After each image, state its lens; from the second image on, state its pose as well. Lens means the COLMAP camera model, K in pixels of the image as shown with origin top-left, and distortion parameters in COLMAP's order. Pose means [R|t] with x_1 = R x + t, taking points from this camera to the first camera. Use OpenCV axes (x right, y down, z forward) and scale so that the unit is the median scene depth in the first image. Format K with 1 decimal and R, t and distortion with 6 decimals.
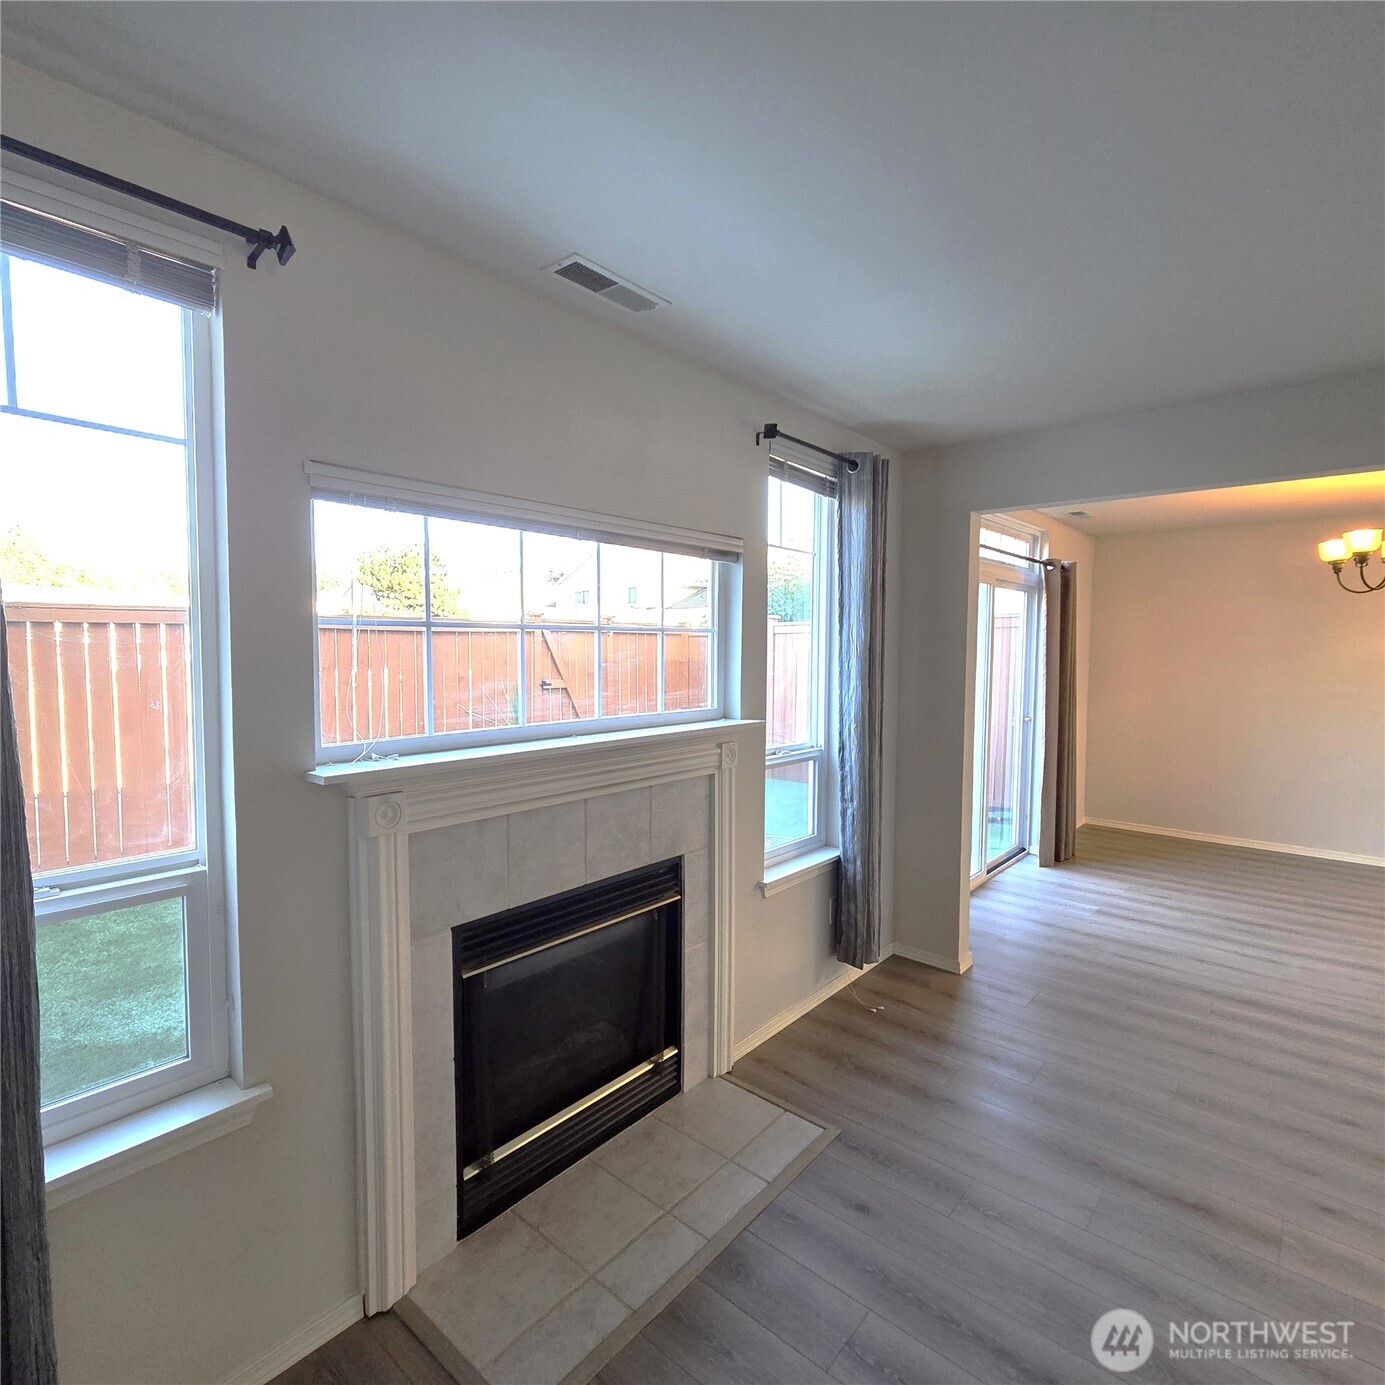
lens RADIAL K [[753.4, 0, 692.5], [0, 753.4, 692.5], [0, 0, 1]] dist [-0.000614, -0.000737]
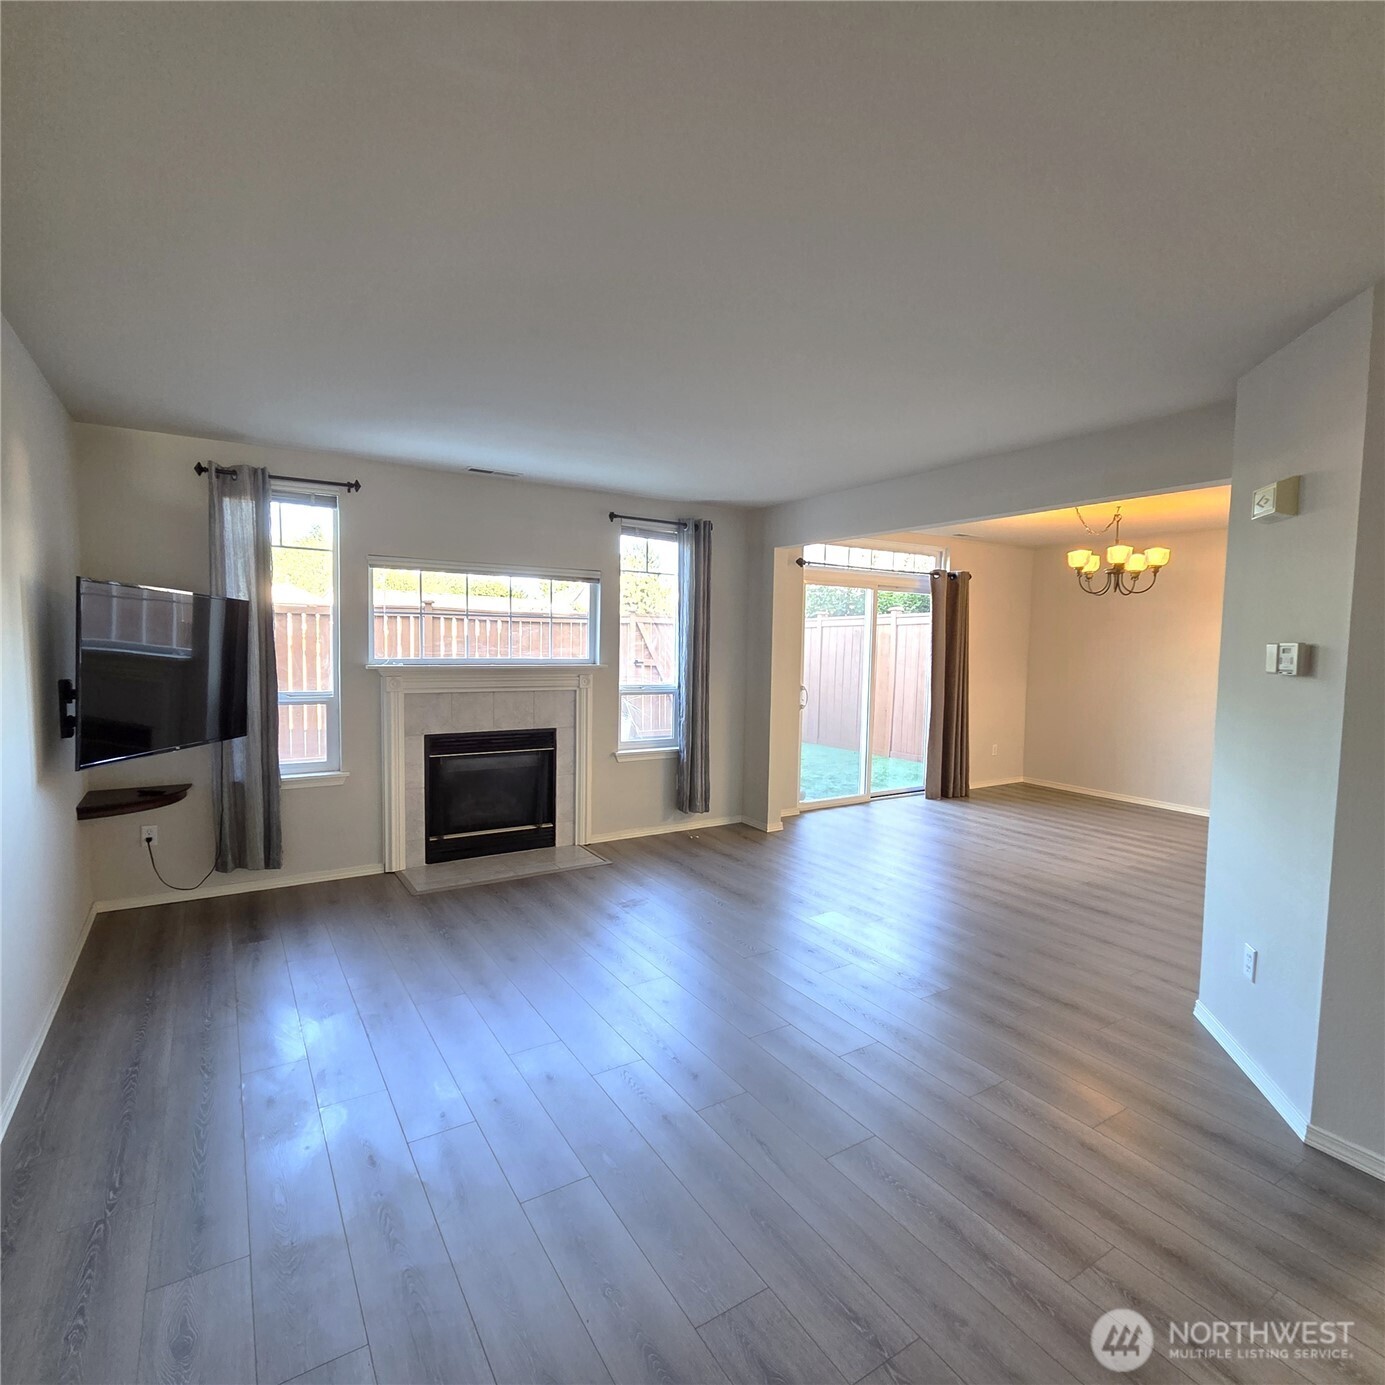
lens RADIAL K [[753.4, 0, 692.5], [0, 753.4, 692.5], [0, 0, 1]] dist [-0.000614, -0.000737]
pose [[0.955728, 0.032819, -0.292415, 0.881869], [-0.031712, 0.999461, 0.008525, 0.085741], [0.292537, 0.001126, 0.956254, -0.794890]]
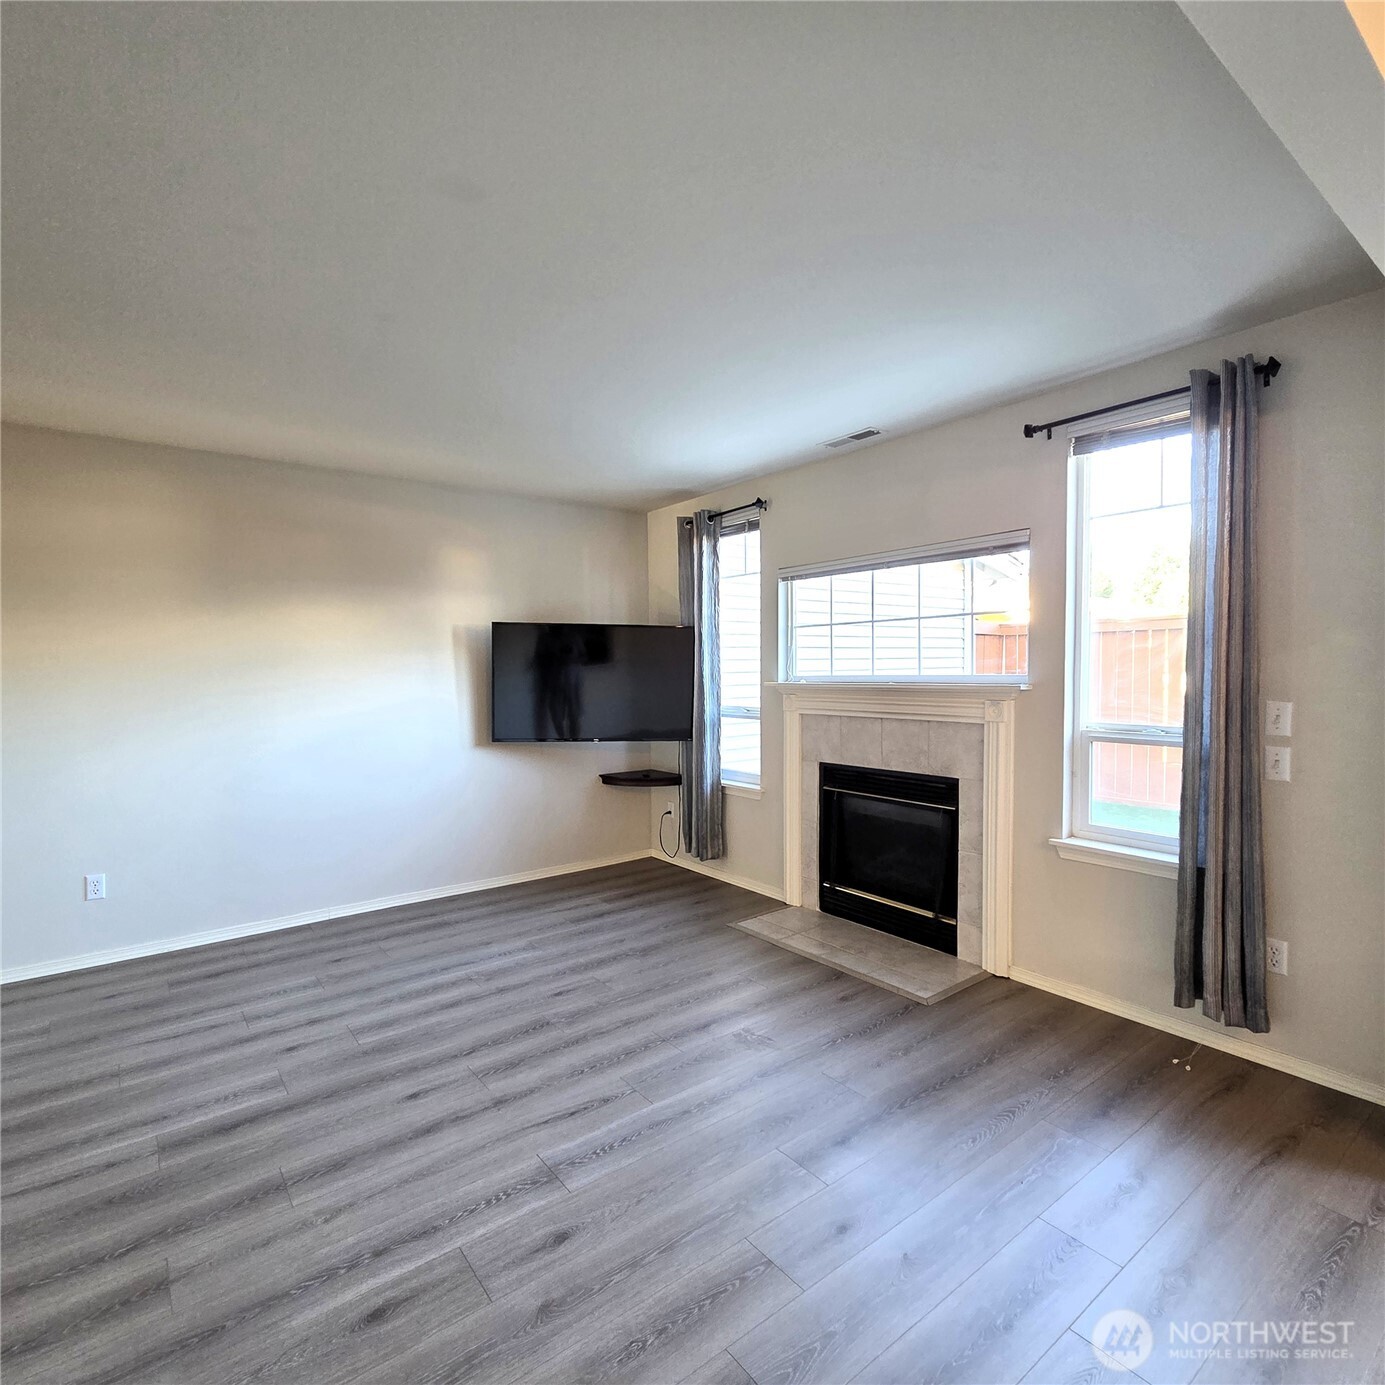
lens RADIAL K [[753.4, 0, 692.5], [0, 753.4, 692.5], [0, 0, 1]] dist [-0.000614, -0.000737]
pose [[-0.207444, 0.030783, -0.977762, 1.331351], [-0.048425, 0.997956, 0.041693, 0.025865], [0.977048, 0.055997, -0.205529, 0.756549]]
